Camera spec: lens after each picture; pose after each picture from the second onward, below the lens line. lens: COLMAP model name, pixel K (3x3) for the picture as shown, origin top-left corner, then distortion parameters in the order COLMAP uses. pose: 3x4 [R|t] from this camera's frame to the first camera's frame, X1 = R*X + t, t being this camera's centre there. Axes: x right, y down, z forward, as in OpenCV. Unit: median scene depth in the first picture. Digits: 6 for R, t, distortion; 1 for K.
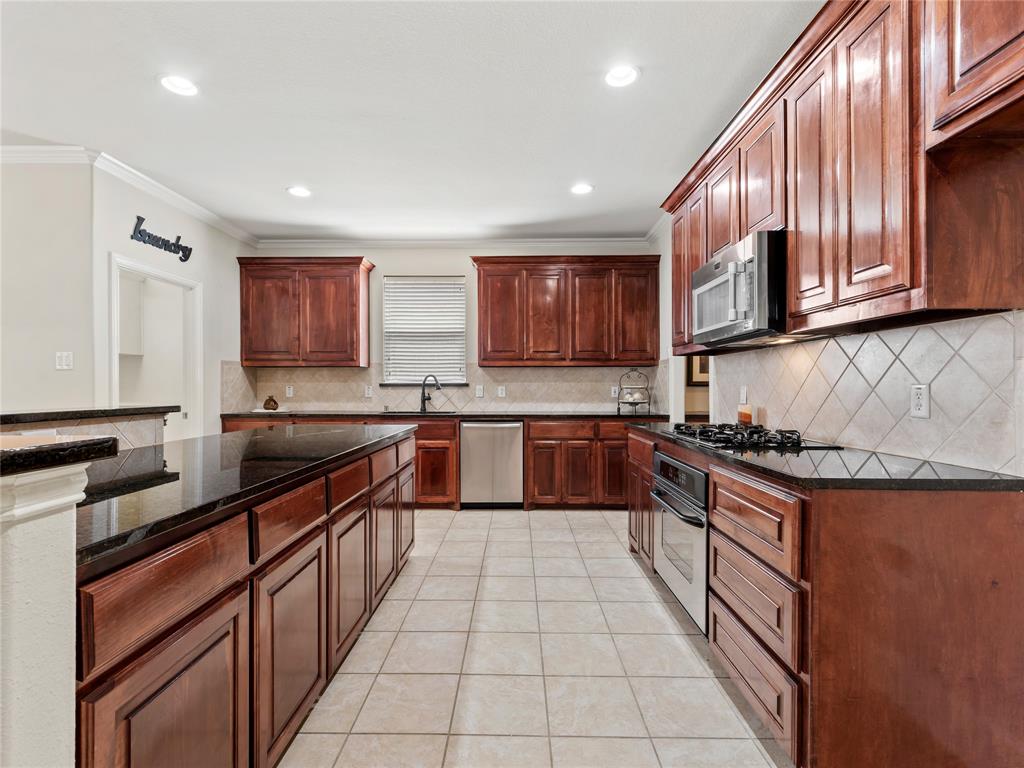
lens RADIAL K [[478.8, 0, 508.3], [0, 478.8, 384.4], [0, 0, 1]] dist [-0.000874, -0.000435]
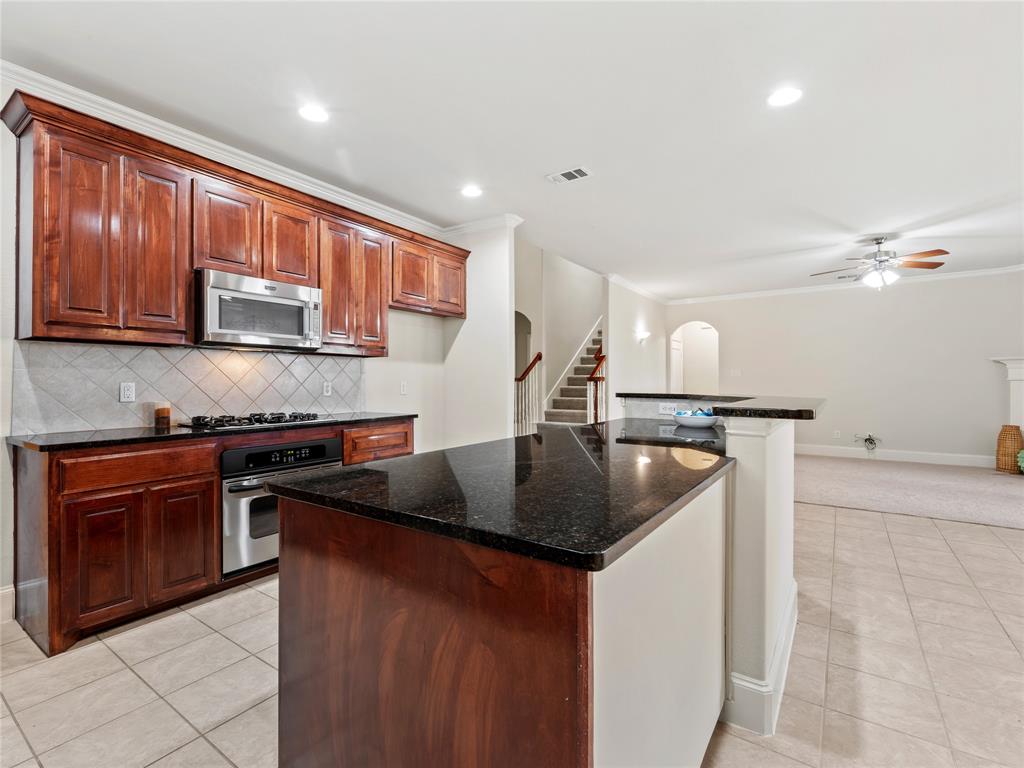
lens RADIAL K [[478.8, 0, 508.3], [0, 478.8, 384.4], [0, 0, 1]] dist [-0.000874, -0.000435]
pose [[-0.827918, -0.000656, 0.560848, -0.564568], [0.000975, 0.999996, 0.002610, 0.004114], [-0.560848, 0.002708, -0.827915, 1.194325]]
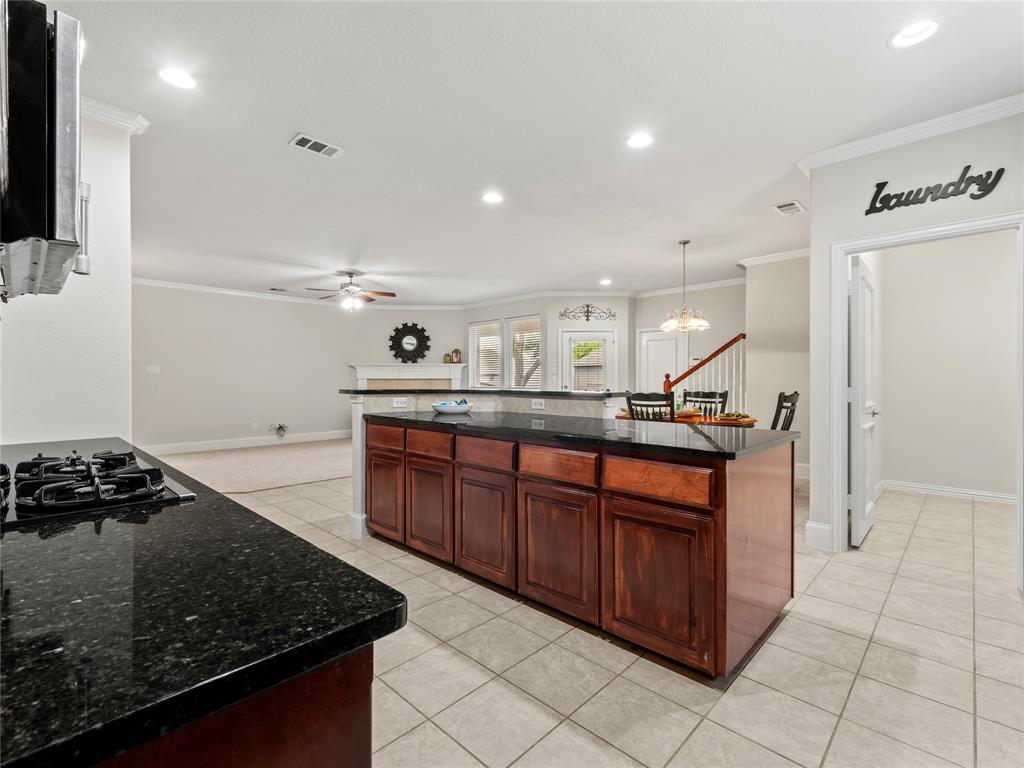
lens RADIAL K [[478.8, 0, 508.3], [0, 478.8, 384.4], [0, 0, 1]] dist [-0.000874, -0.000435]
pose [[-0.683243, 0.006281, -0.730164, 0.341860], [0.001237, 0.999972, 0.007445, 0.007245], [0.730190, 0.004183, -0.683231, 1.159599]]
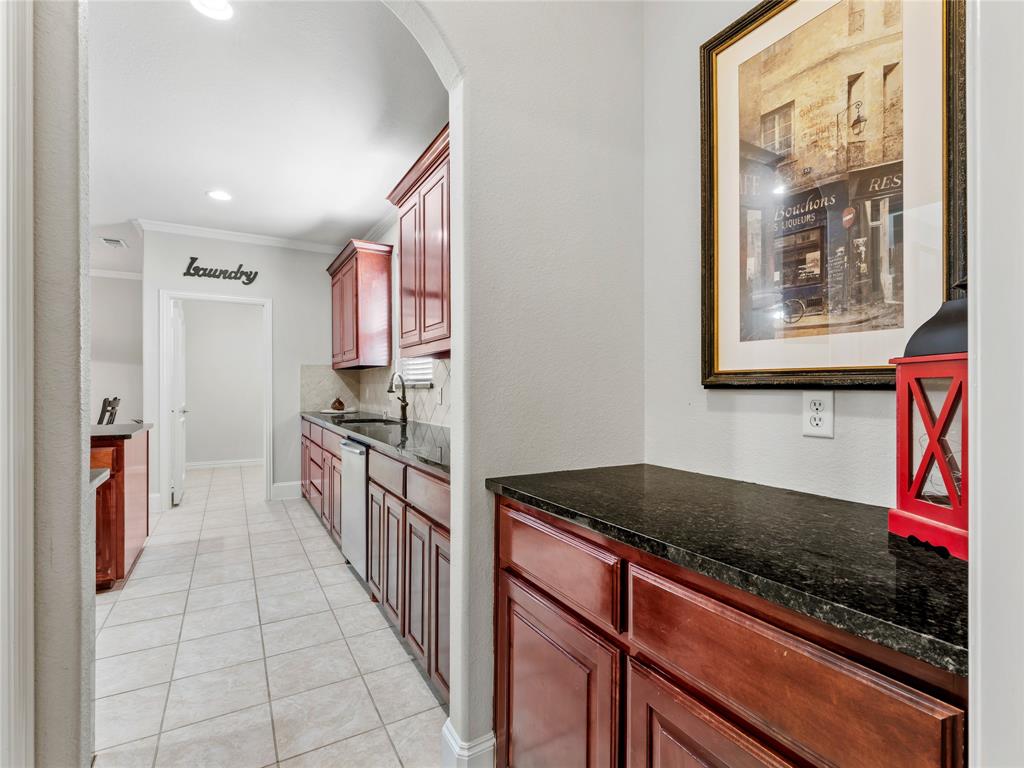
lens RADIAL K [[482.0, 0, 512.0], [0, 482.0, 384.0], [0, 0, 1]] dist [0.001080, -0.000385]
pose [[0.520023, -0.003372, -0.854146, 0.850470], [0.000608, 0.999993, -0.003577, 0.001287], [0.854152, 0.001341, 0.520022, 1.115542]]
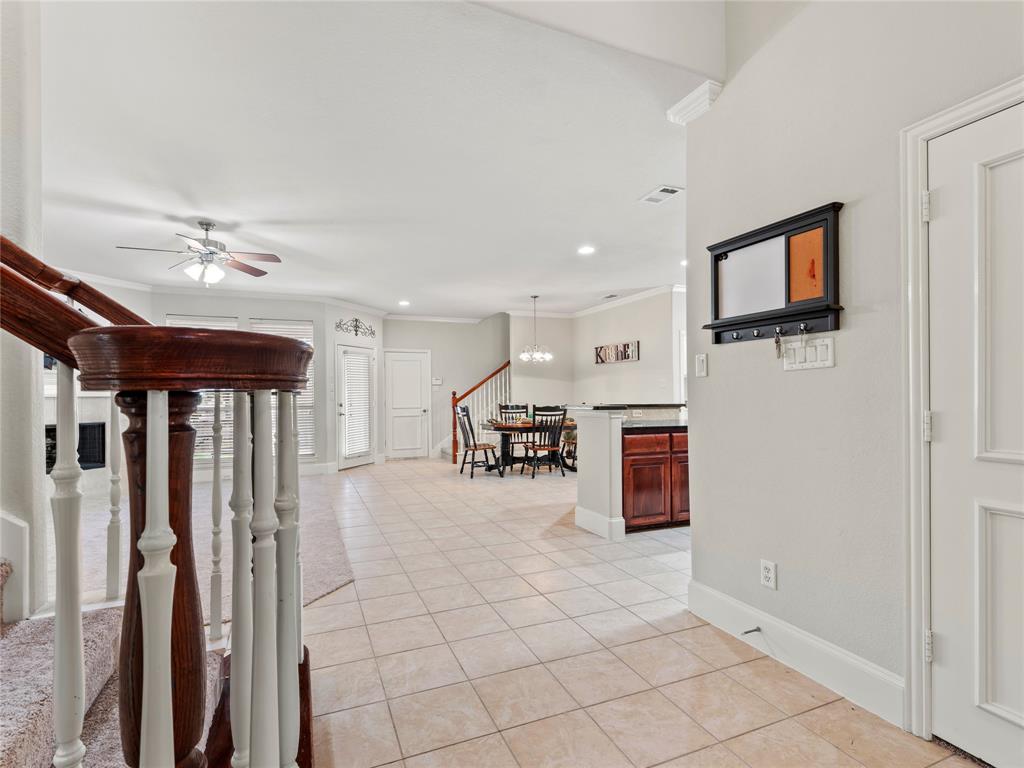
lens RADIAL K [[493.6, 0, 509.2], [0, 493.6, 394.6], [0, 0, 1]] dist [0.000586, -0.000061]
pose [[0.397342, -0.004231, -0.917661, 0.799665], [0.006286, 0.999978, -0.001889, -0.000316], [0.917649, -0.005017, 0.397360, -0.506028]]
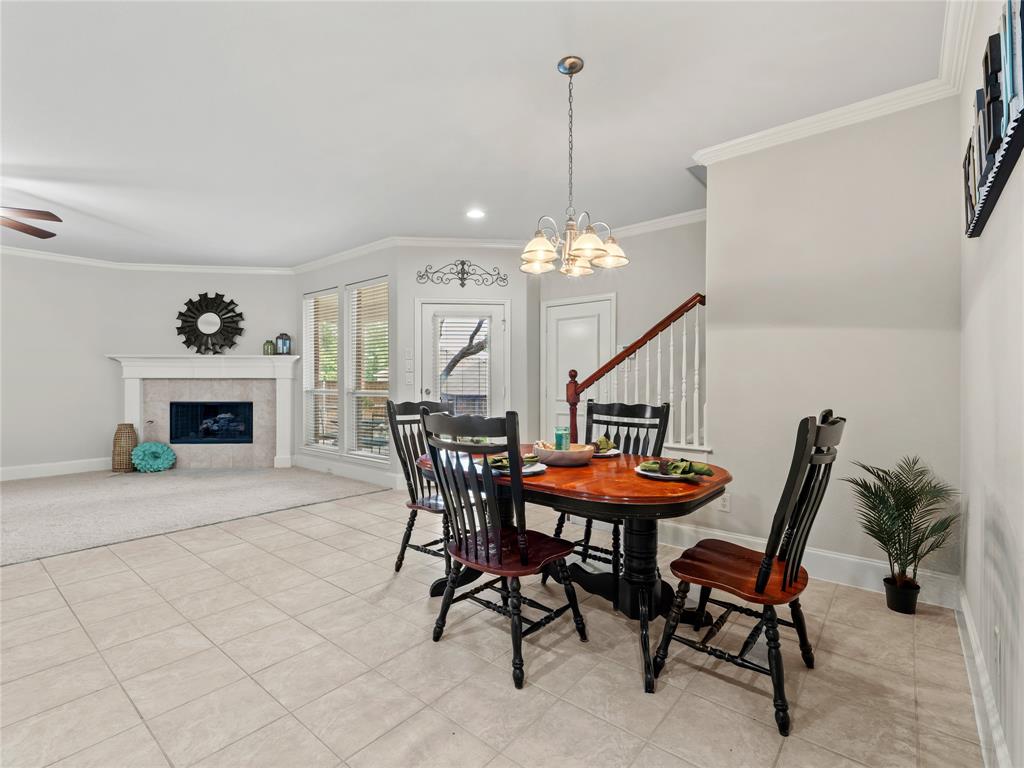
lens RADIAL K [[482.0, 0, 512.0], [0, 482.0, 384.0], [0, 0, 1]] dist [0.001080, -0.000385]
pose [[-0.622494, 0.003487, -0.782617, -0.615203], [-0.000743, 0.999987, 0.005047, 0.006922], [0.782624, 0.003723, -0.622483, 0.871149]]
